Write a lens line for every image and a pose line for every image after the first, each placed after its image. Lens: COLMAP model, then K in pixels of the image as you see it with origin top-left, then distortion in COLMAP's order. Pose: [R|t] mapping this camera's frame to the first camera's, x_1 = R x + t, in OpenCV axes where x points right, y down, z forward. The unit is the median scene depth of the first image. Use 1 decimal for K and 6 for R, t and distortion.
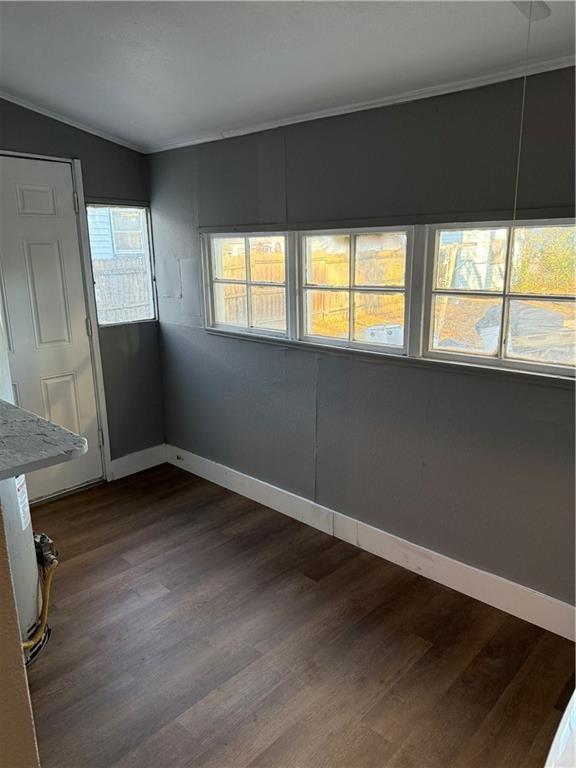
lens RADIAL K [[544.5, 0, 288.0], [0, 544.5, 384.0], [0, 0, 1]] dist [0.001692, 0.000202]
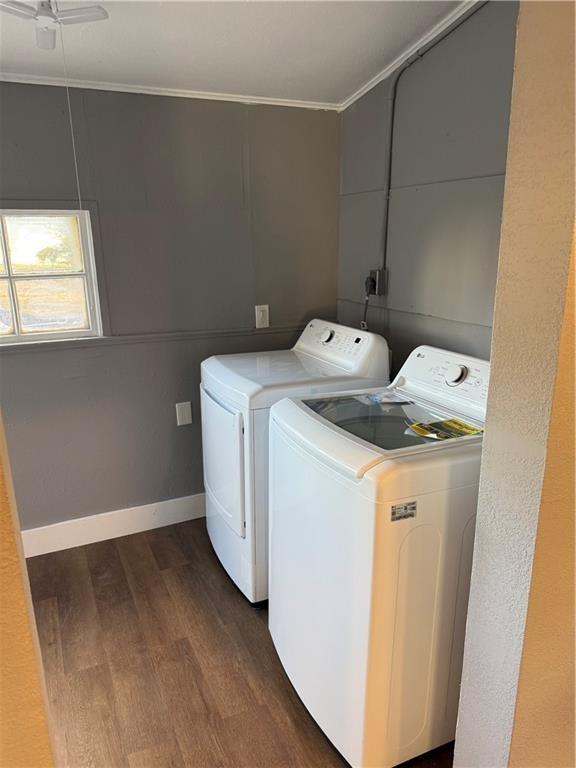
lens RADIAL K [[544.5, 0, 288.0], [0, 544.5, 384.0], [0, 0, 1]] dist [0.001692, 0.000202]
pose [[0.366153, -0.235457, 0.900274, -0.490573], [0.227872, 0.960691, 0.158580, -0.001318], [-0.902223, 0.147083, 0.405413, 0.079389]]
